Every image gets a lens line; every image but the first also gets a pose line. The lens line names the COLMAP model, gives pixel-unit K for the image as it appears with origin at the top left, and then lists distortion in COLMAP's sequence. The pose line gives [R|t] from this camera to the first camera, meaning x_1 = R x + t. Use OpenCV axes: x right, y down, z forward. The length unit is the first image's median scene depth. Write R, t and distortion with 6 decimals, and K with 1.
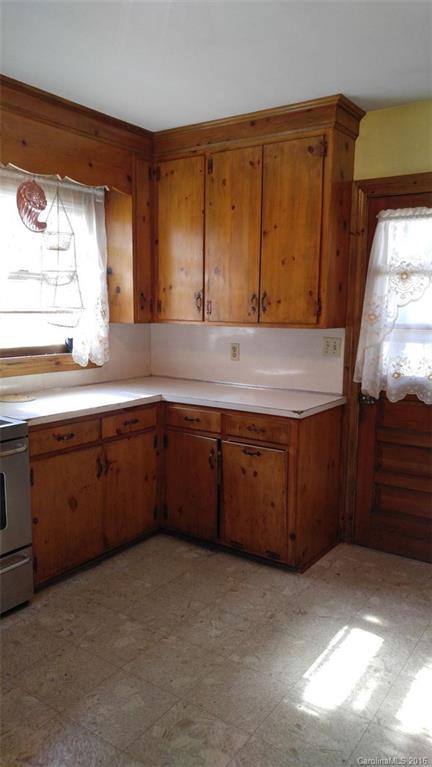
lens RADIAL K [[582.0, 0, 213.7], [0, 582.0, 379.4], [0, 0, 1]] dist [0.061870, -0.005890]
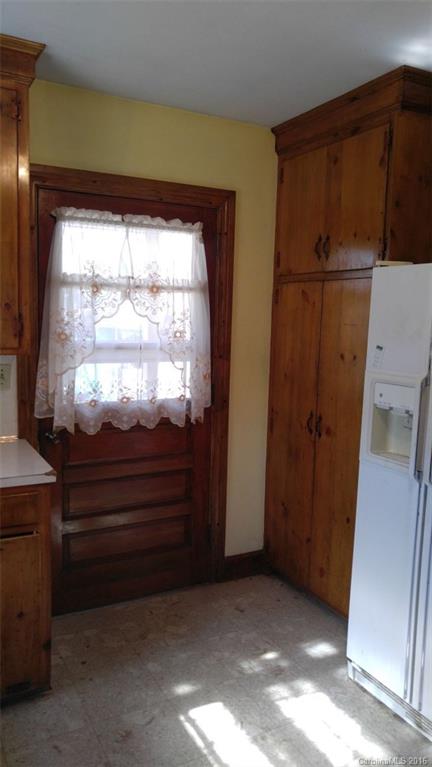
lens RADIAL K [[582.0, 0, 213.7], [0, 582.0, 379.4], [0, 0, 1]] dist [0.061870, -0.005890]
pose [[0.476224, -0.100183, 0.873599, -0.356725], [0.090722, 0.993785, 0.064511, -0.082580], [-0.874632, 0.048533, 0.482352, 0.435526]]
